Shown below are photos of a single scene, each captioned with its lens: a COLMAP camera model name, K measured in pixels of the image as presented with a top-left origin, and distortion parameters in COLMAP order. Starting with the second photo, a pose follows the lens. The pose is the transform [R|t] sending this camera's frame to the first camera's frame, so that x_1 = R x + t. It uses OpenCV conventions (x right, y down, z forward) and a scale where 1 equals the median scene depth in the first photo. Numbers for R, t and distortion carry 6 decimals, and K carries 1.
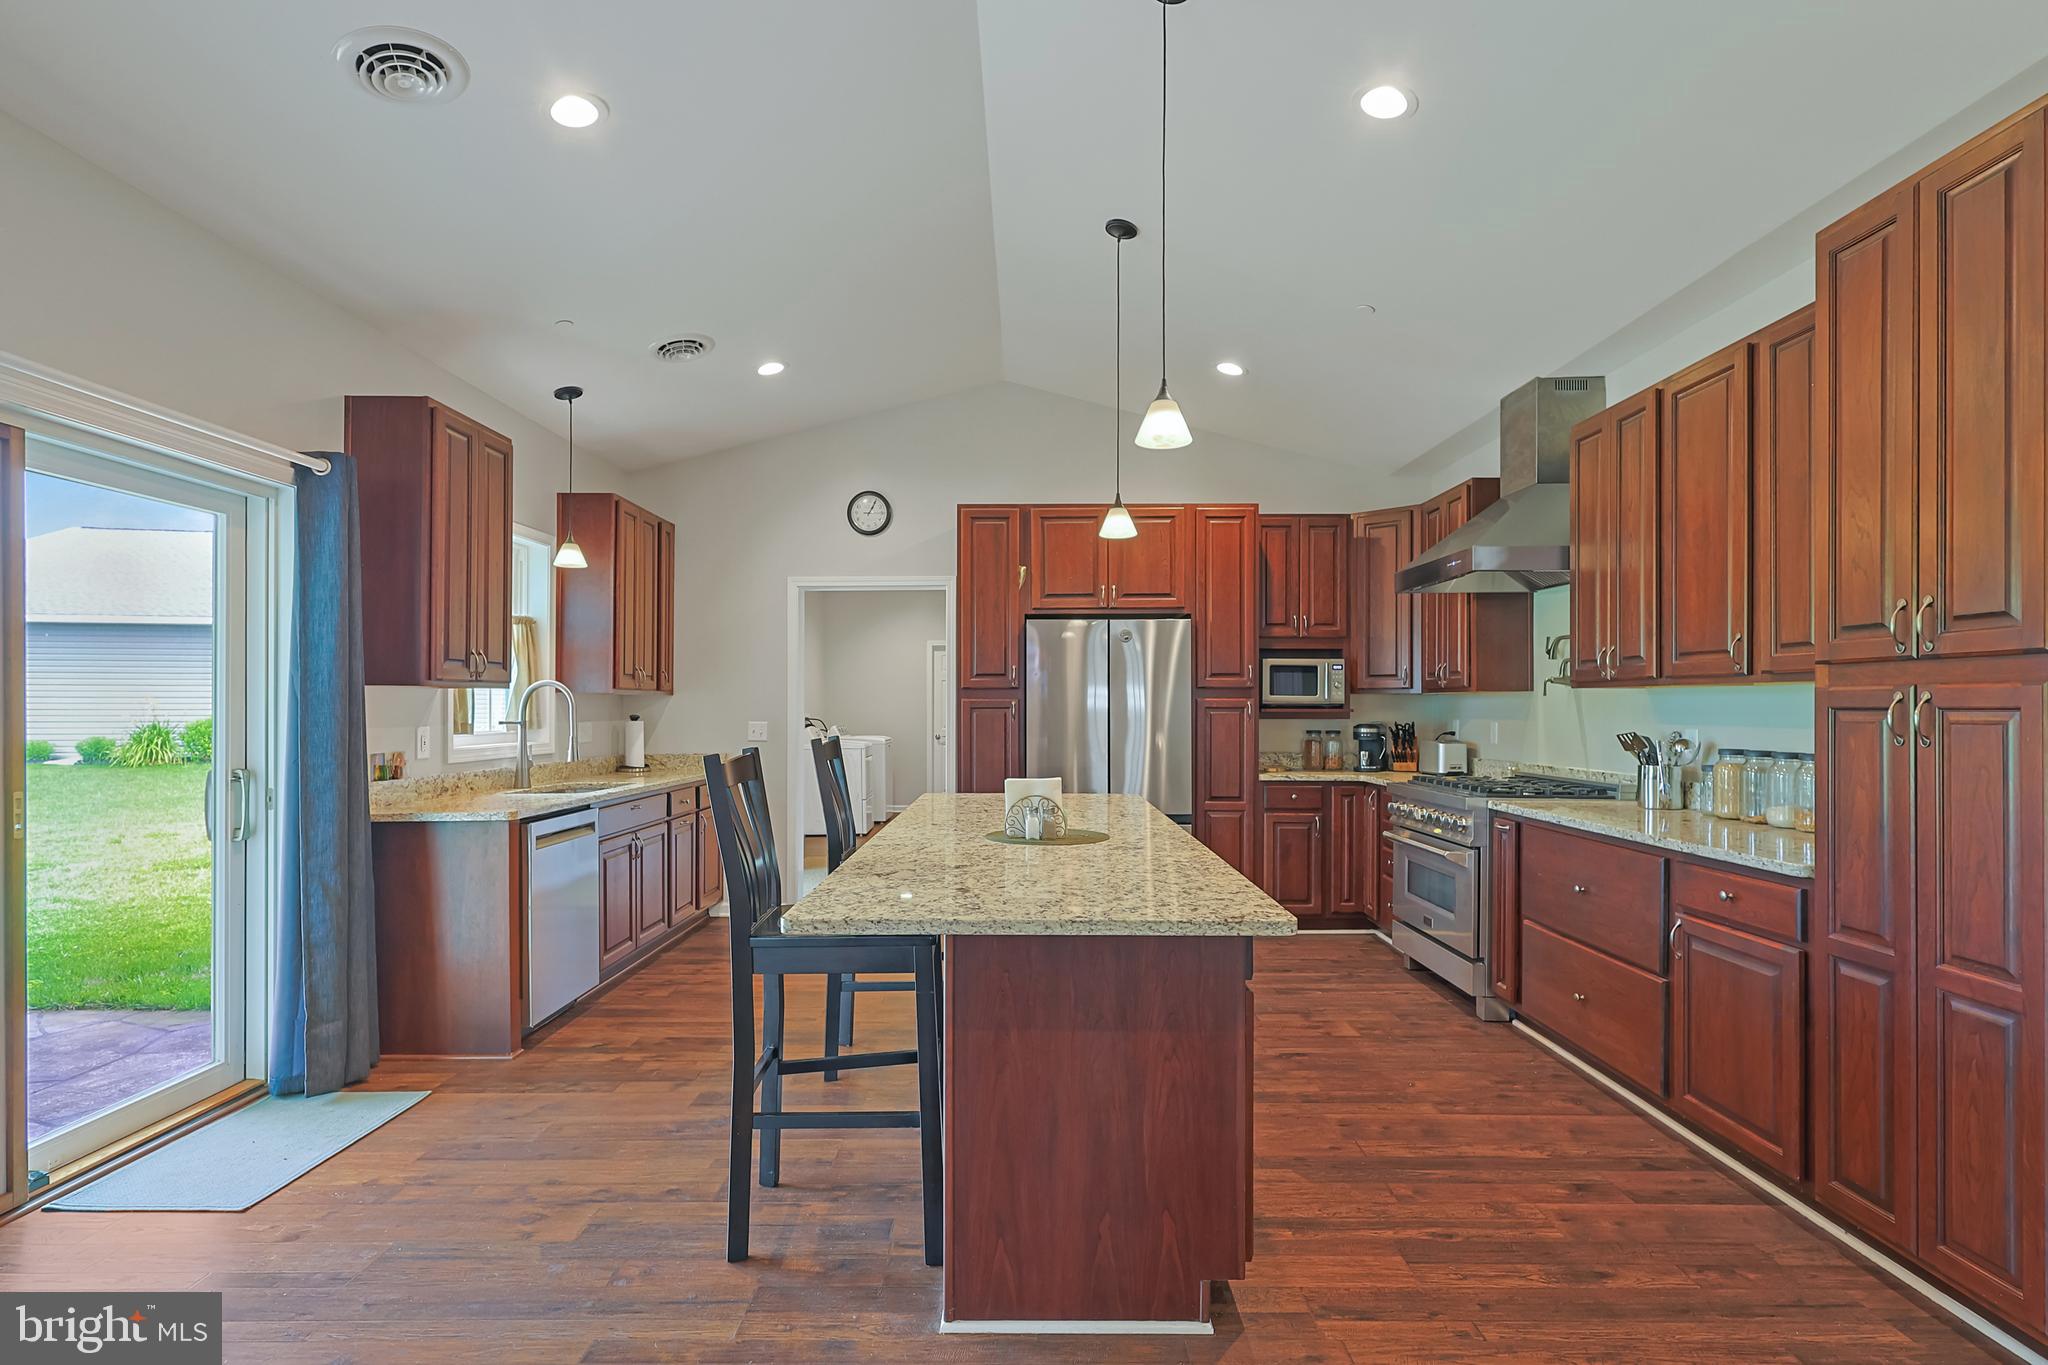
lens RADIAL K [[1011.8, 0, 1026.5], [0, 1011.8, 704.5], [0, 0, 1]] dist [-0.002654, 0.000722]
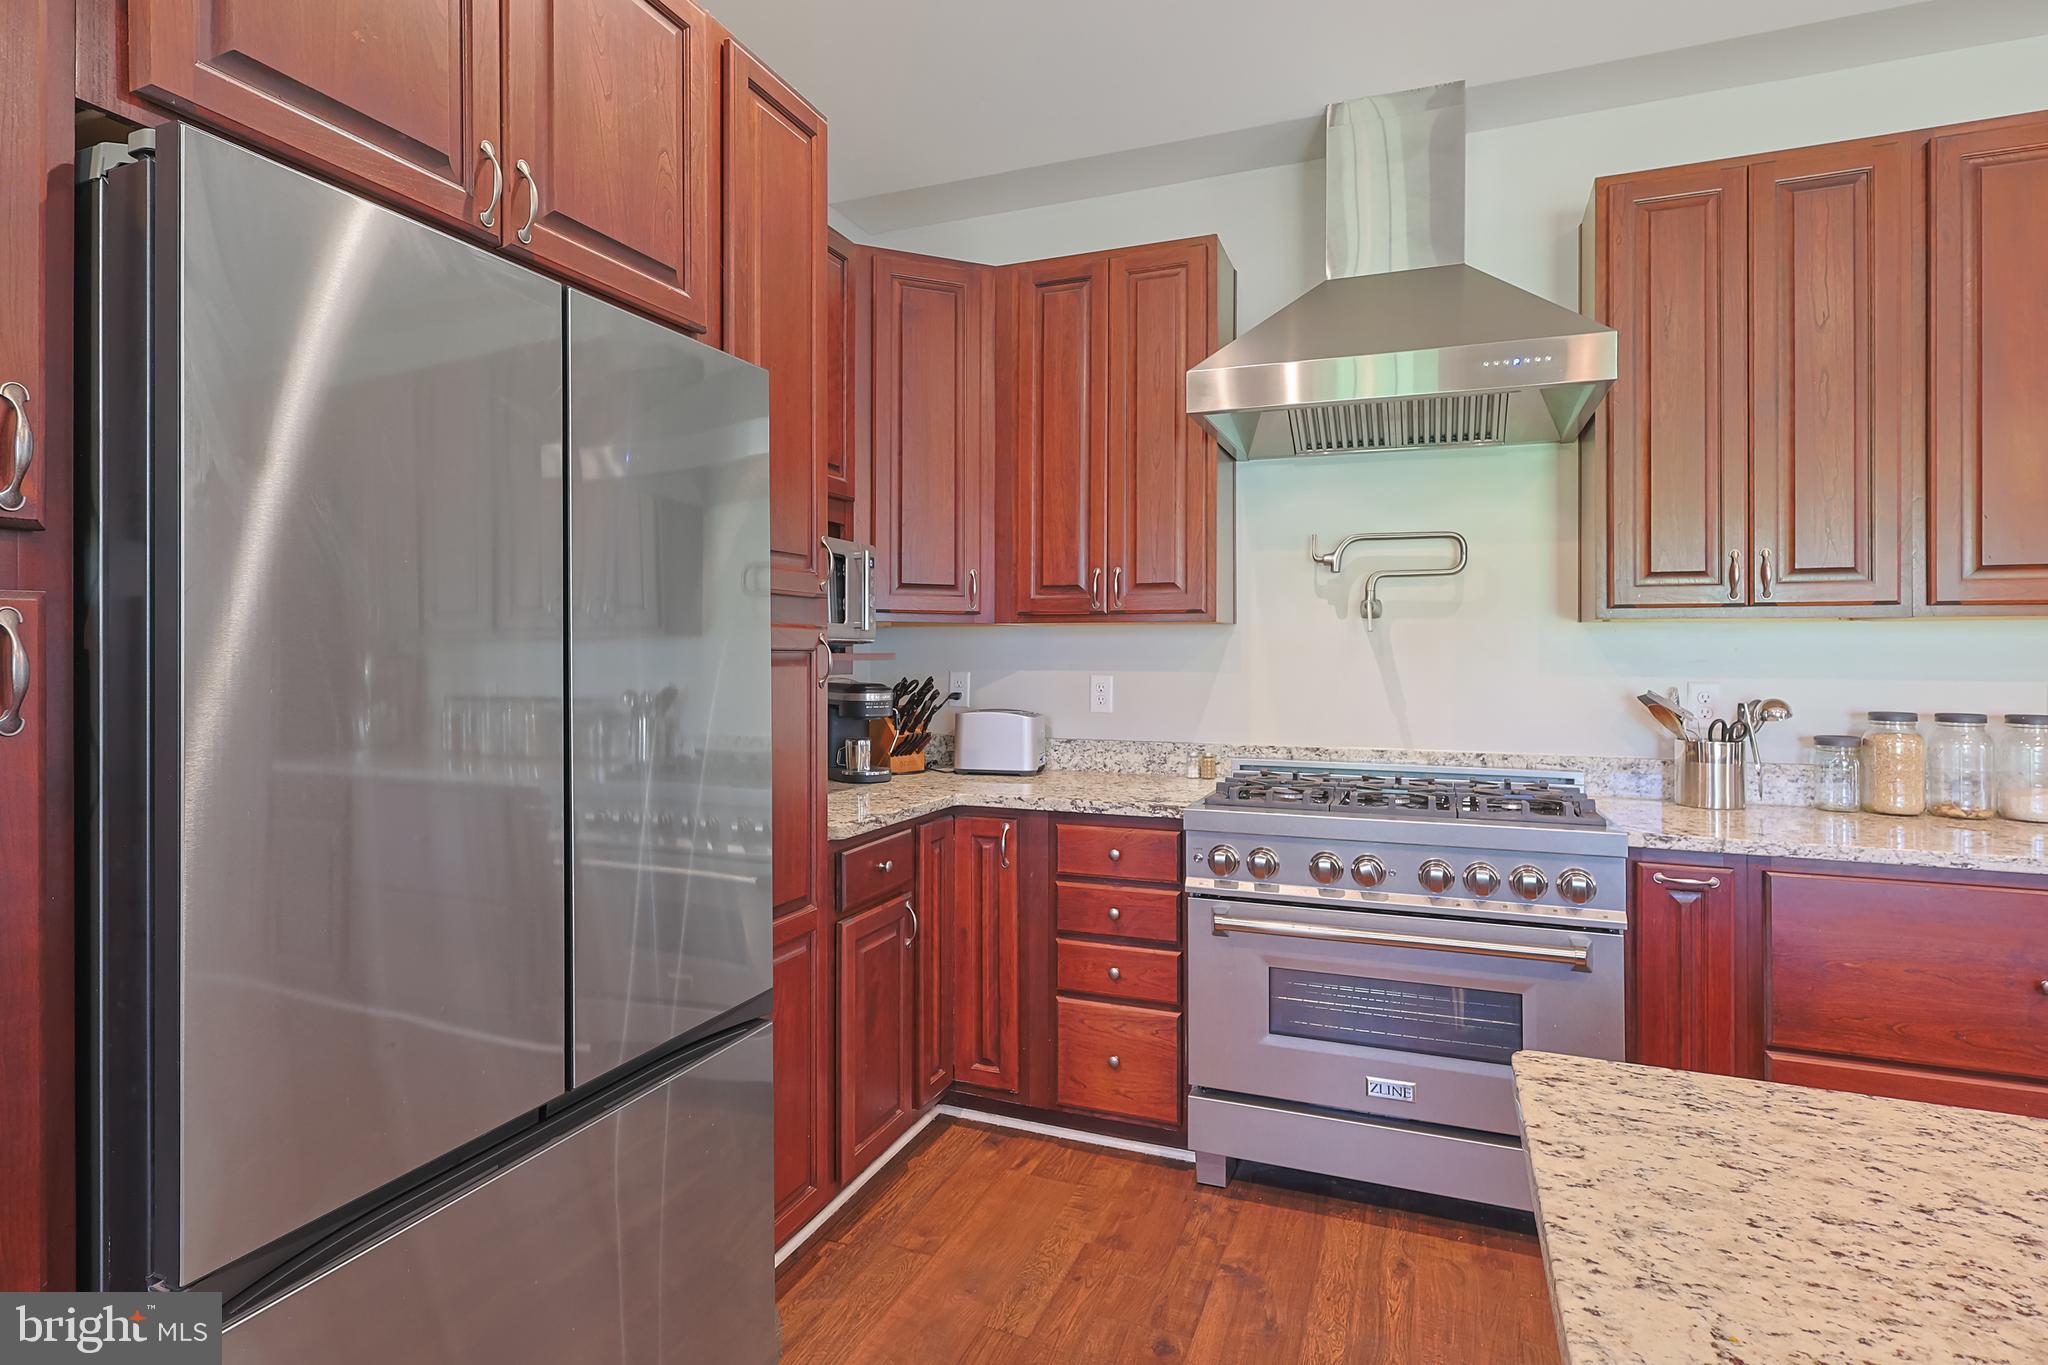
lens RADIAL K [[1018.2, 0, 1025.0], [0, 1018.2, 646.7], [0, 0, 1]] dist [-0.002157, -0.000331]
pose [[0.372097, 0.004956, 0.928181, -0.123746], [-0.004435, 0.999984, -0.003561, 0.003205], [-0.928183, -0.002792, 0.372113, 0.972730]]
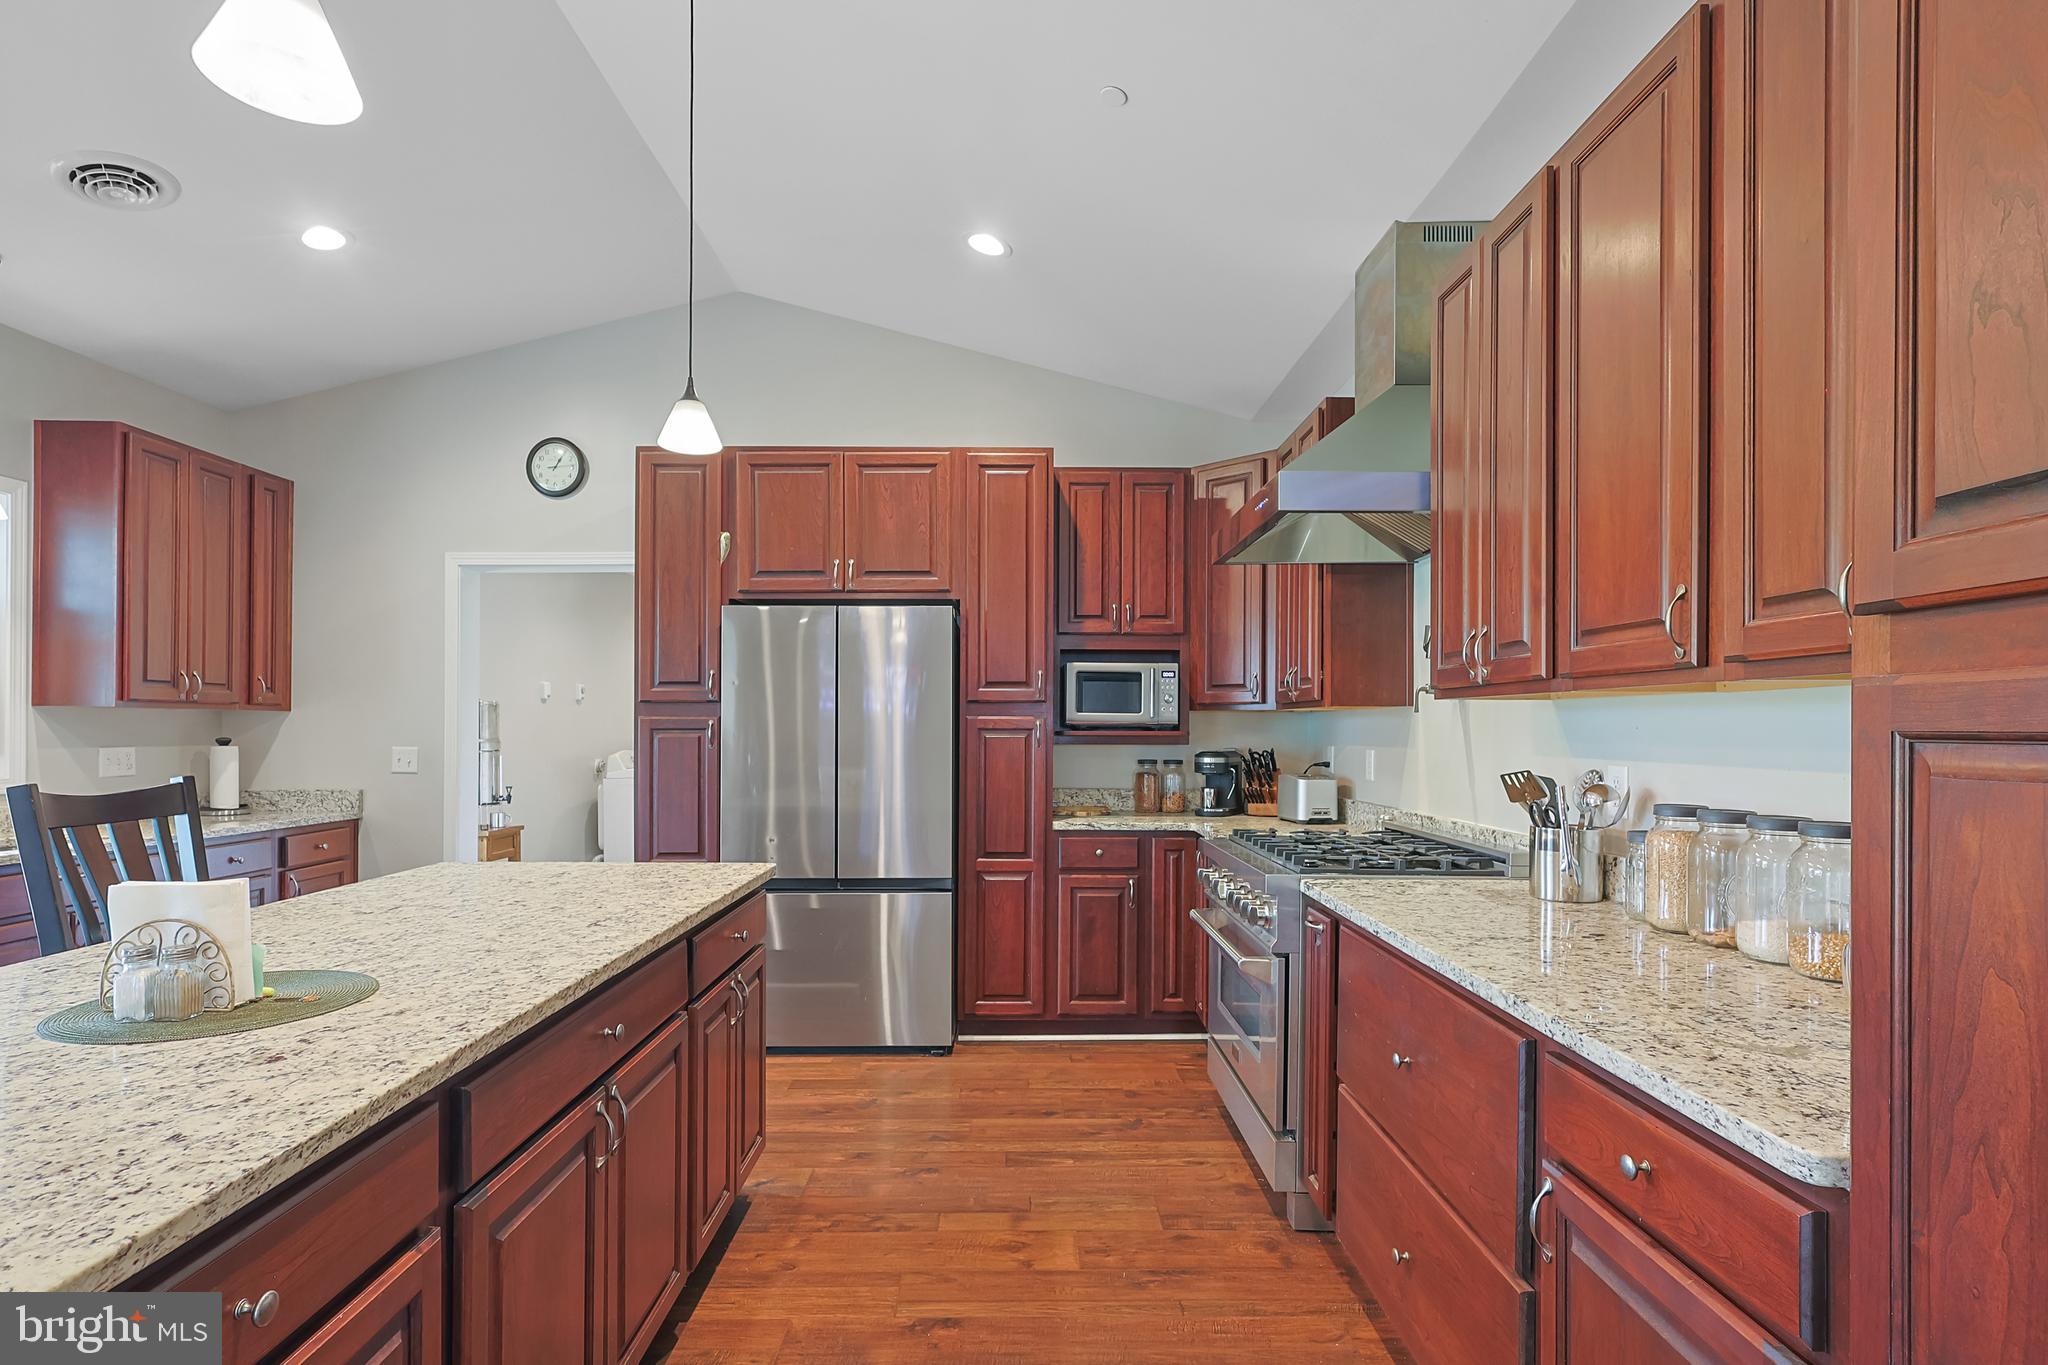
lens RADIAL K [[1019.1, 0, 1029.1], [0, 1019.1, 727.8], [0, 0, 1]] dist [0.000095, -0.000252]
pose [[0.999894, 0.002048, 0.014418, 0.249609], [-0.002083, 0.999995, 0.002421, 0.000432], [-0.014412, -0.002451, 0.999893, 0.332875]]
